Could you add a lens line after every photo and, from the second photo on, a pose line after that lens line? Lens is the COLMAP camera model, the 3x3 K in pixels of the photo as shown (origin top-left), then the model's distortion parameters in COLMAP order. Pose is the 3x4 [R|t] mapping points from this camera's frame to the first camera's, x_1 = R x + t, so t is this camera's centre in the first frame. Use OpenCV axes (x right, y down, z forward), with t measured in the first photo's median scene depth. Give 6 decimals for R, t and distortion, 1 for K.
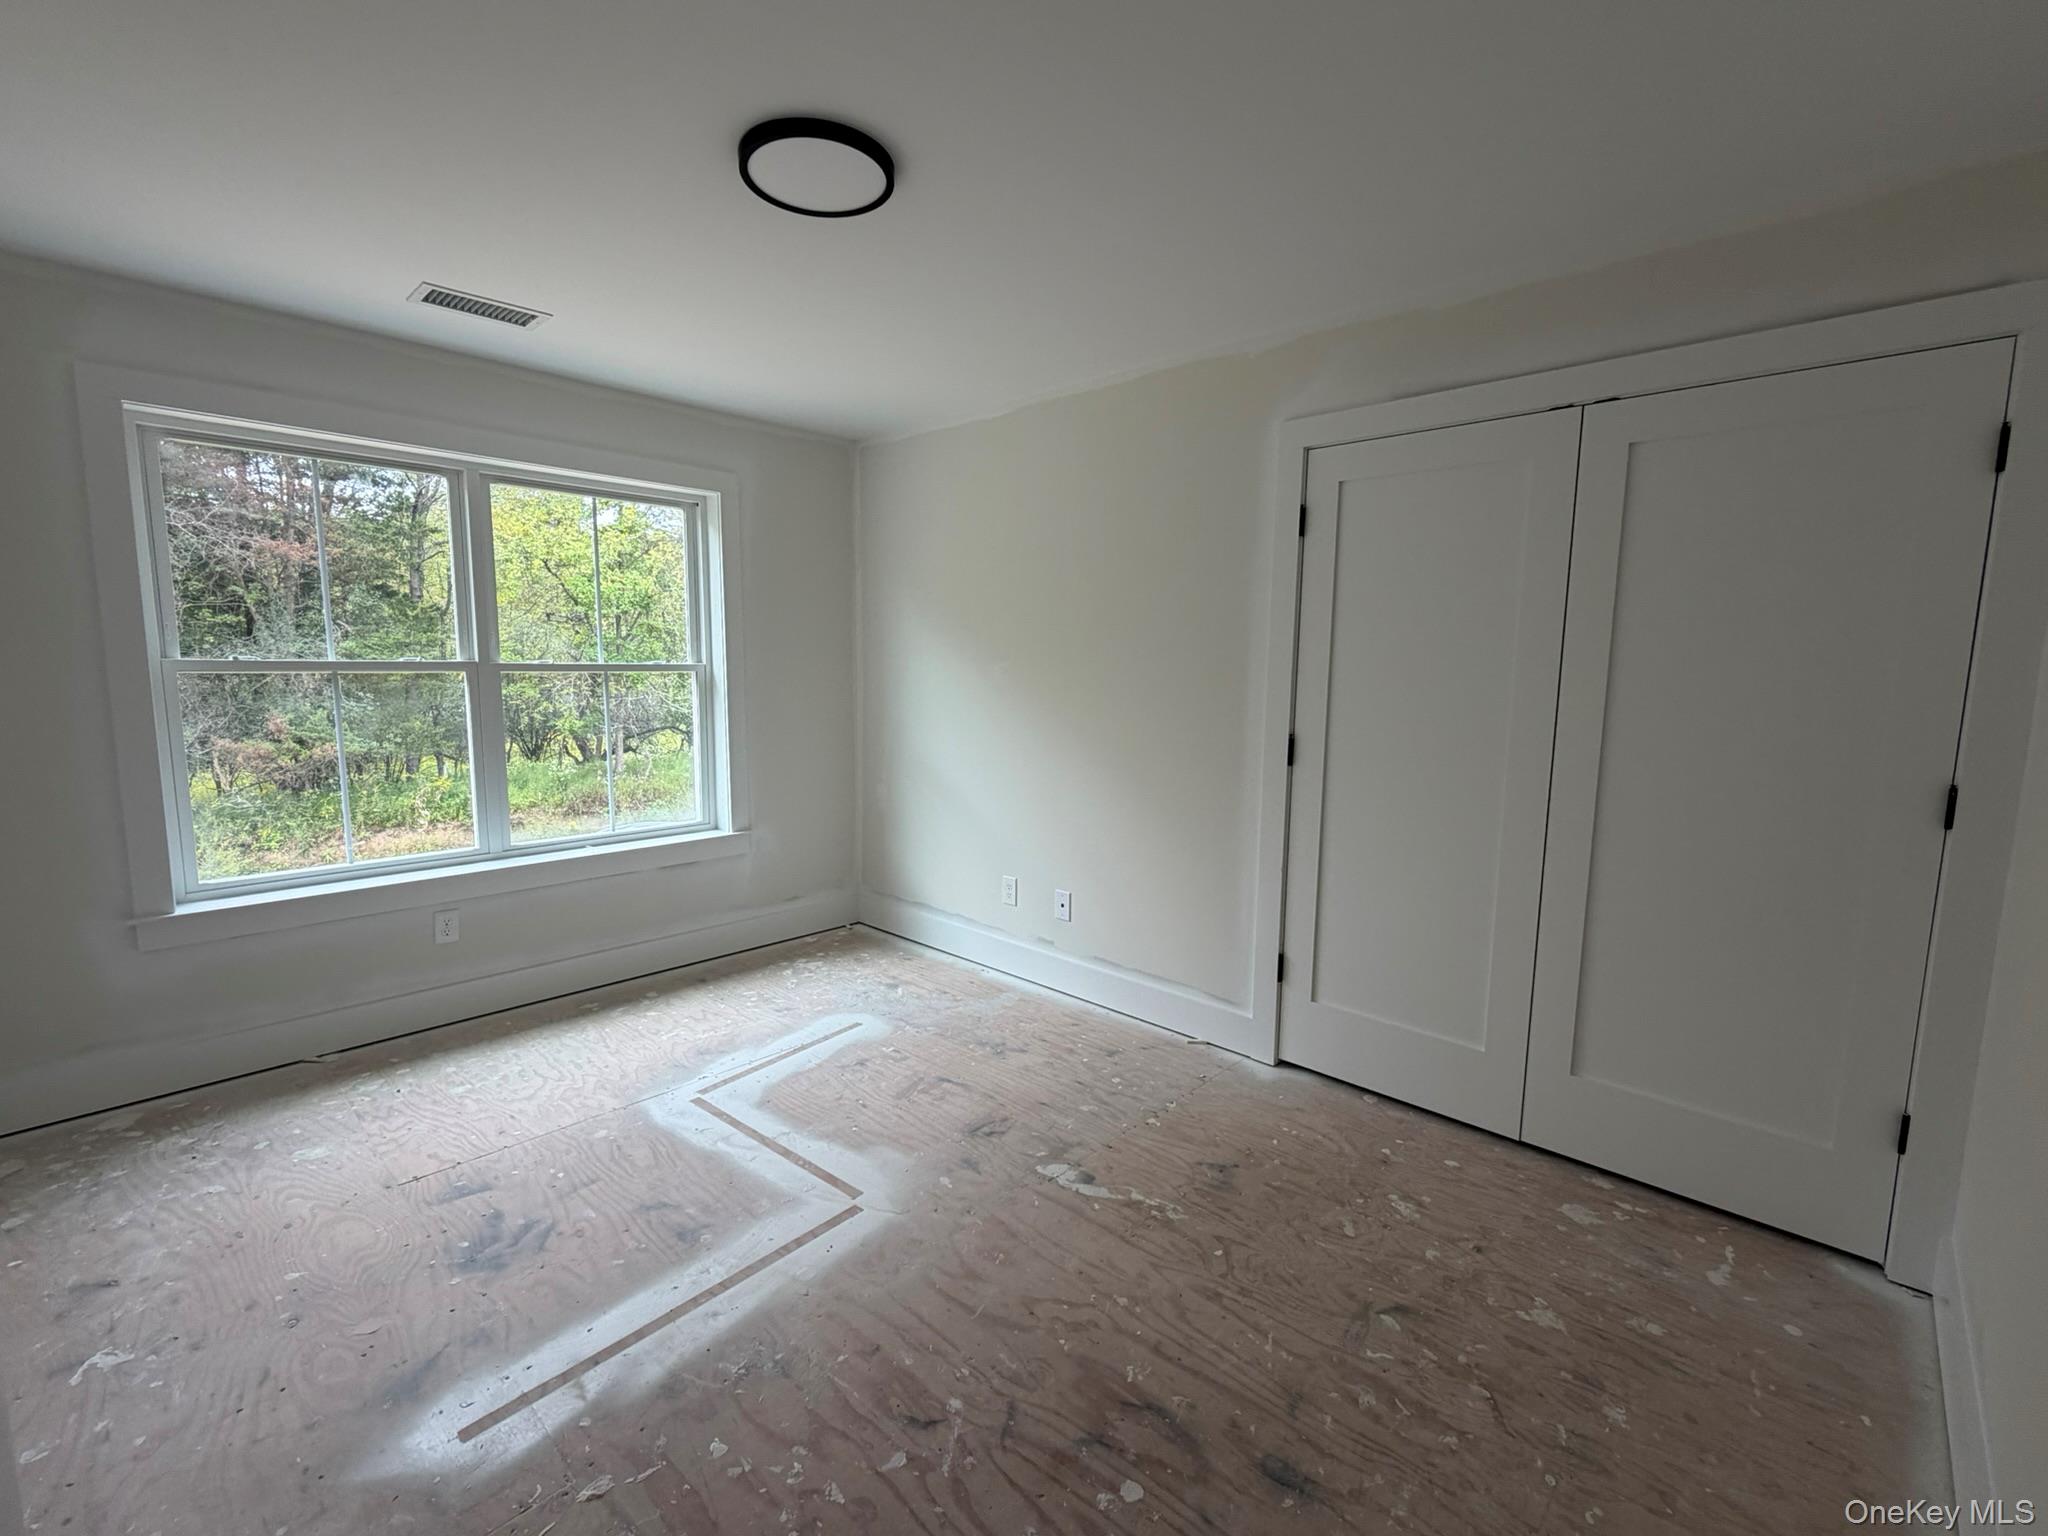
lens RADIAL K [[892.4, 0, 1025.3], [0, 892.4, 771.5], [0, 0, 1]] dist [0.000896, 0.000066]
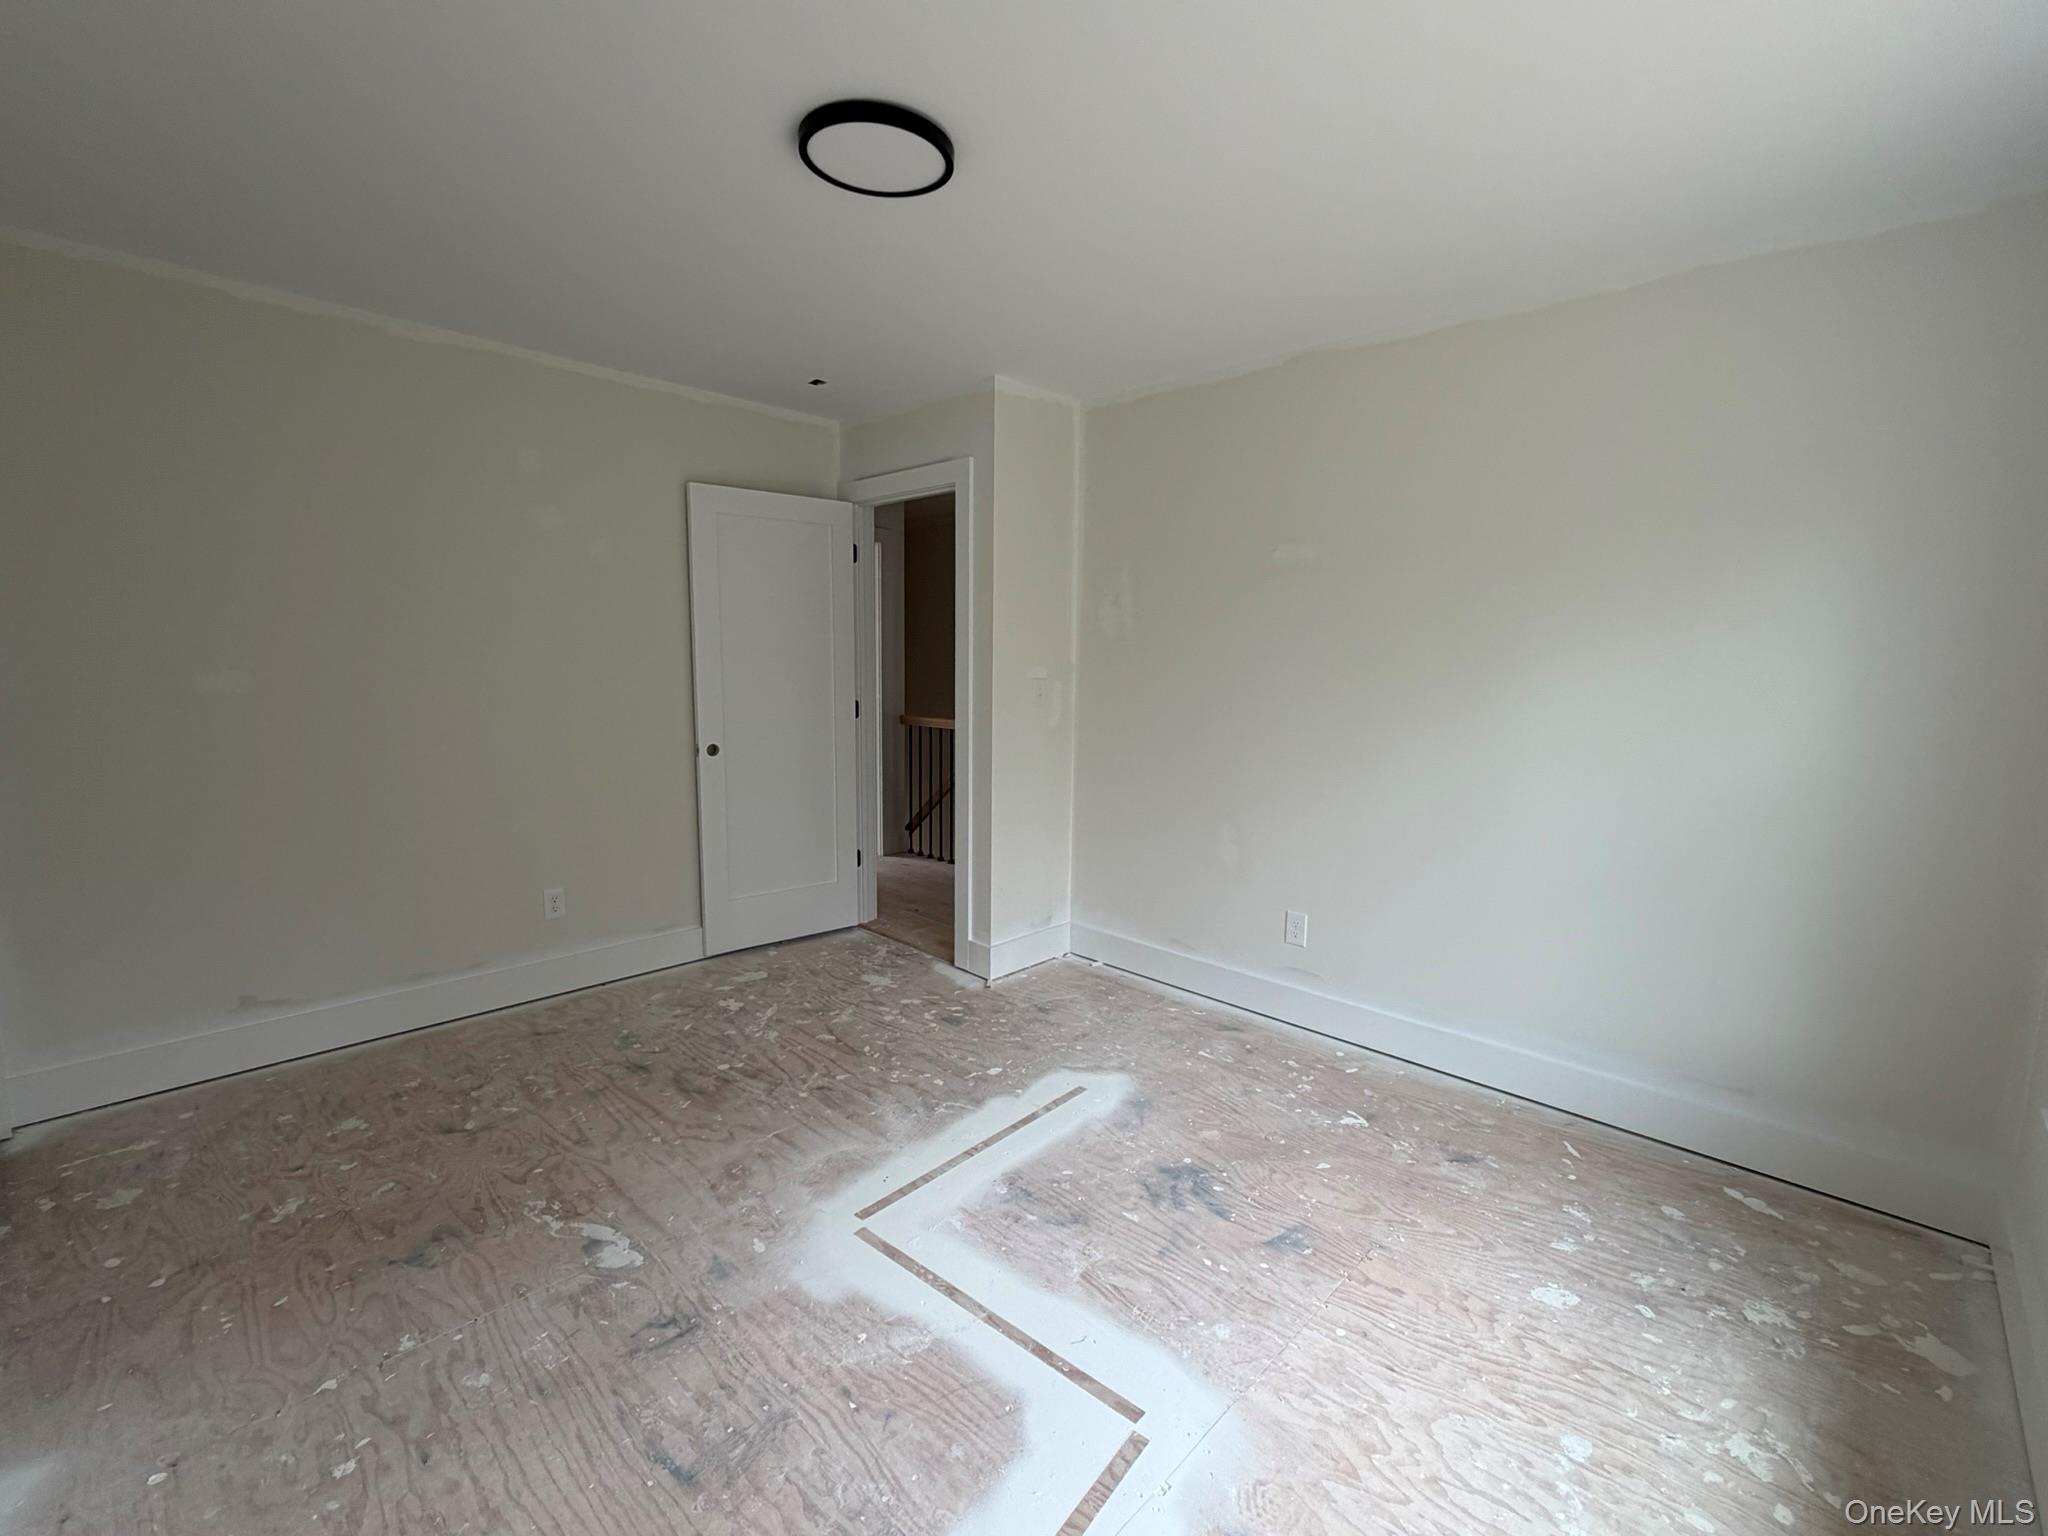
lens RADIAL K [[892.4, 0, 1025.3], [0, 892.4, 771.5], [0, 0, 1]] dist [0.000896, 0.000066]
pose [[-0.999596, -0.027187, 0.008274, -0.361054], [-0.024166, 0.966403, 0.255894, -0.226656], [-0.014953, 0.255591, -0.966669, 1.806306]]
